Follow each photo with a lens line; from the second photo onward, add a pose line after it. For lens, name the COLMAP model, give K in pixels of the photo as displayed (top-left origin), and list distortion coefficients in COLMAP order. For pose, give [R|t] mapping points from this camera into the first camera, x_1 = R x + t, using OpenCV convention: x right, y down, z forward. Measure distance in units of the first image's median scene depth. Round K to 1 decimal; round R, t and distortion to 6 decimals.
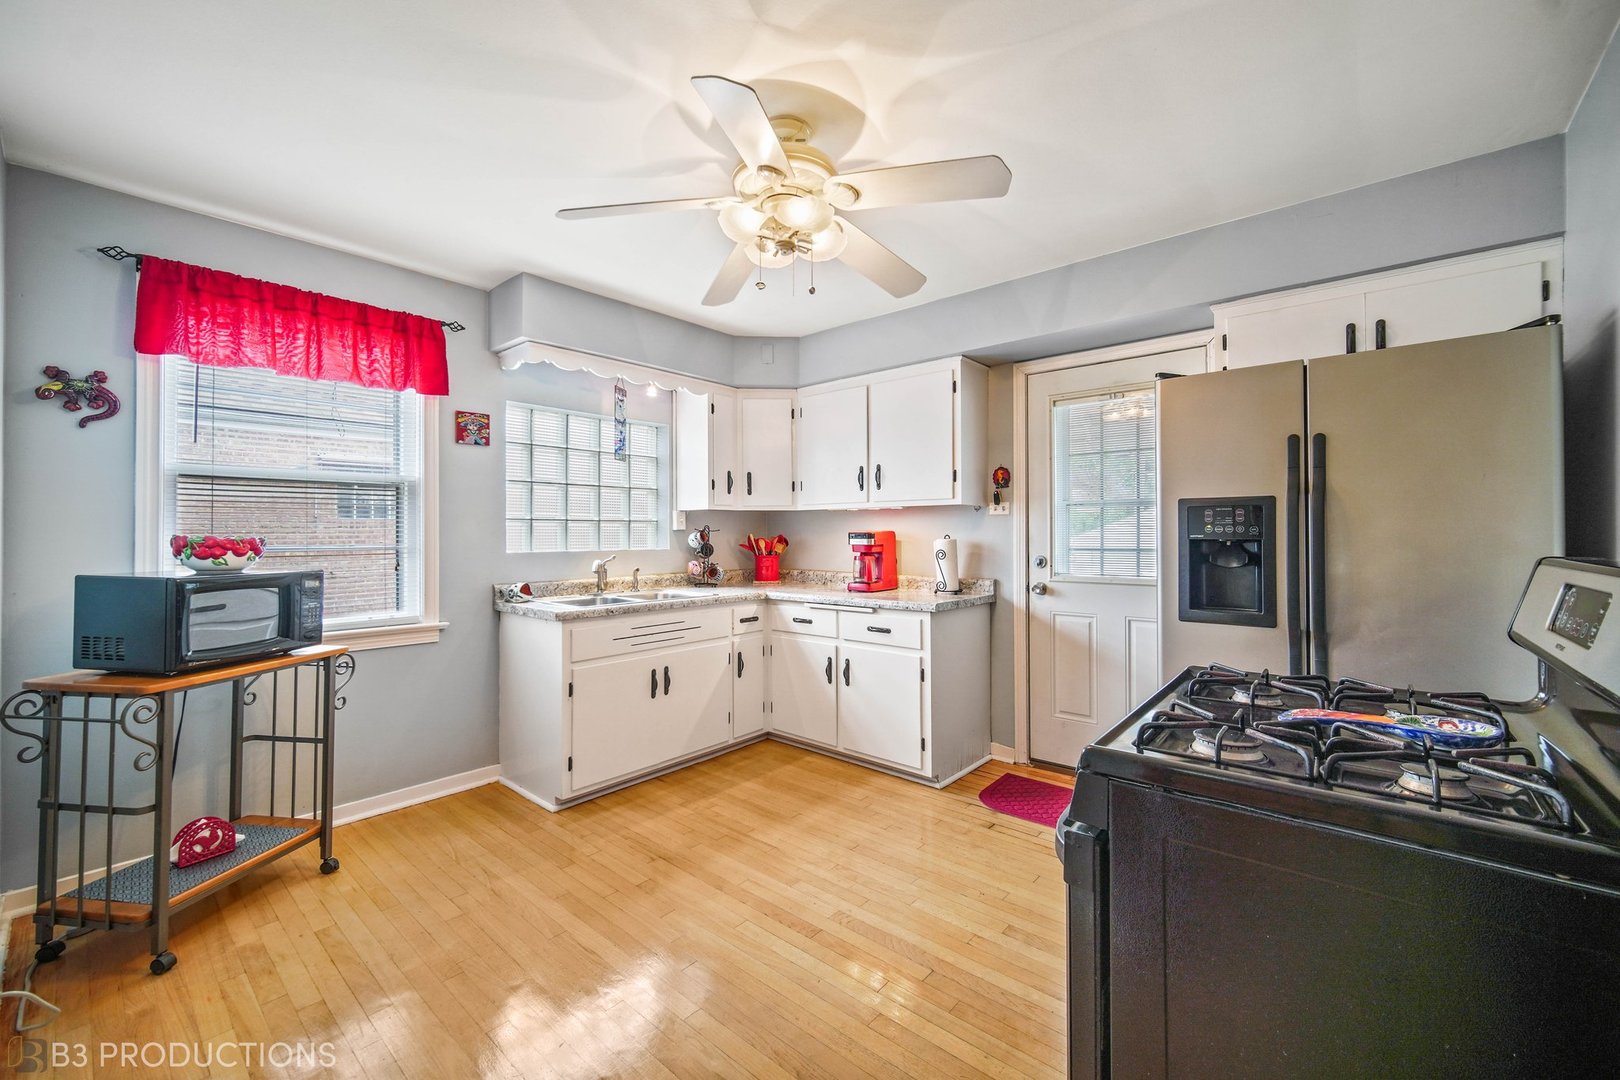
lens RADIAL K [[645.1, 0, 818.1], [0, 645.1, 532.3], [0, 0, 1]] dist [-0.001061, -0.000026]
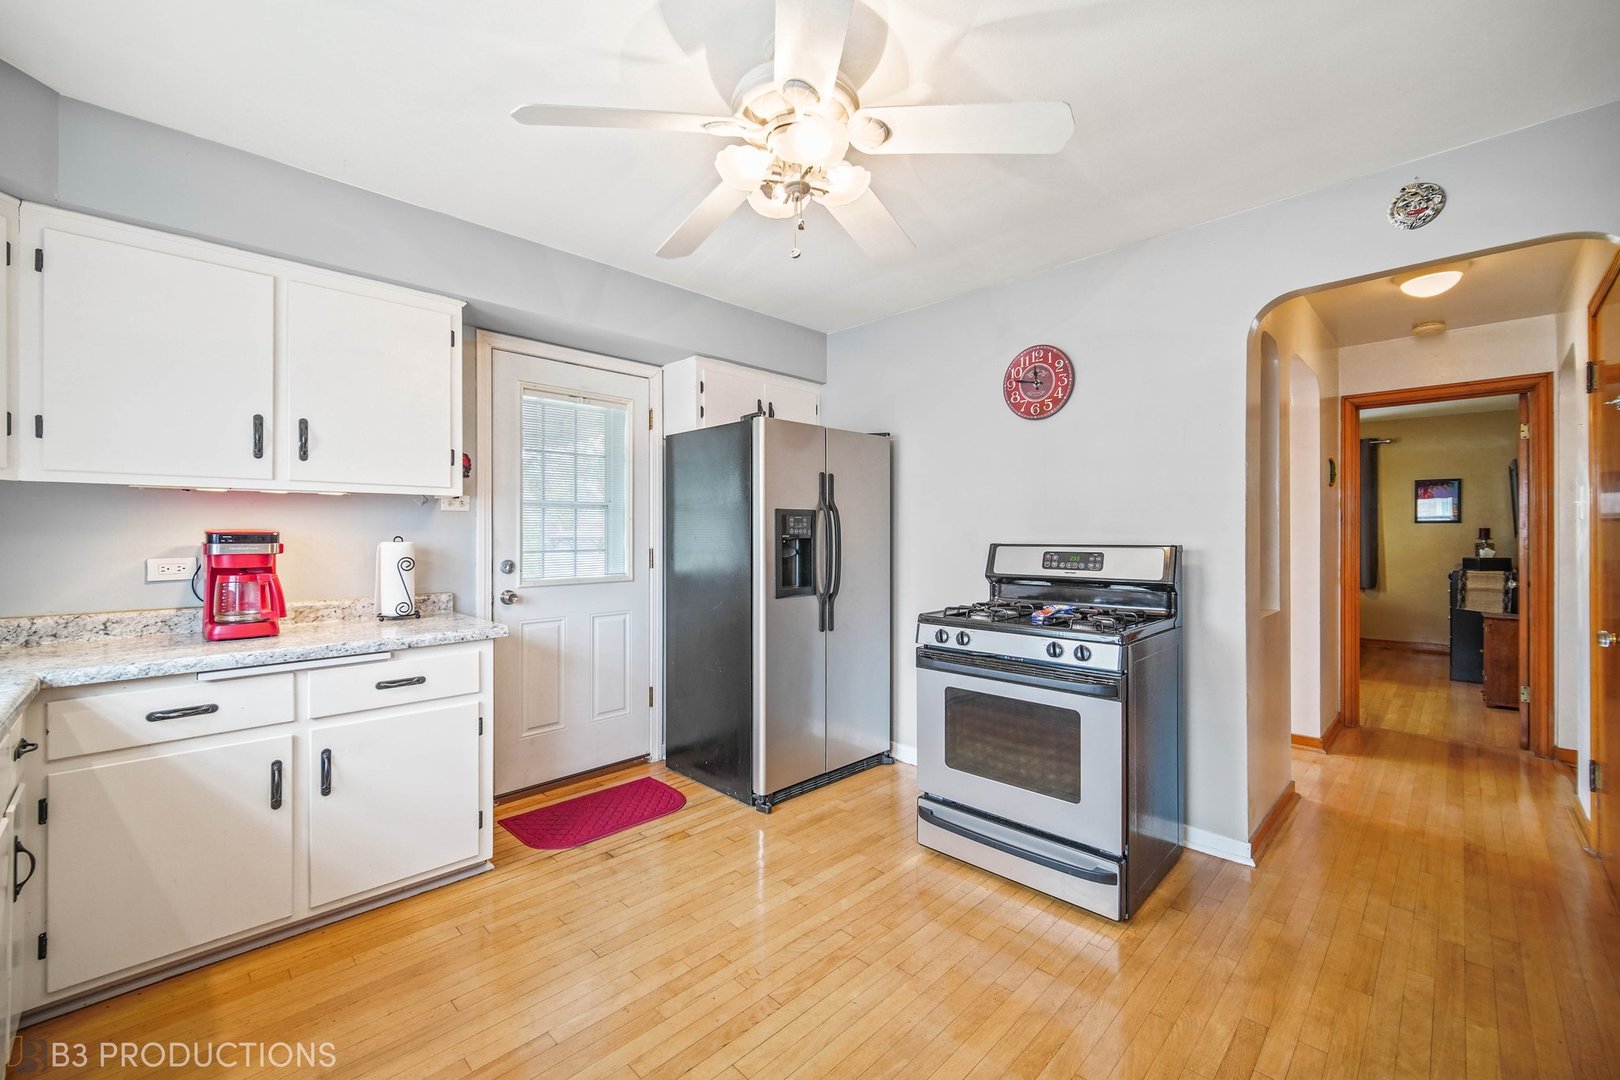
lens RADIAL K [[645.1, 0, 818.2], [0, 645.1, 535.6], [0, 0, 1]] dist [-0.001061, -0.000026]
pose [[0.083710, -0.000320, 0.996490, -0.509505], [-0.000604, 1.000000, 0.000372, 0.002903], [-0.996490, -0.000633, 0.083710, 0.521730]]
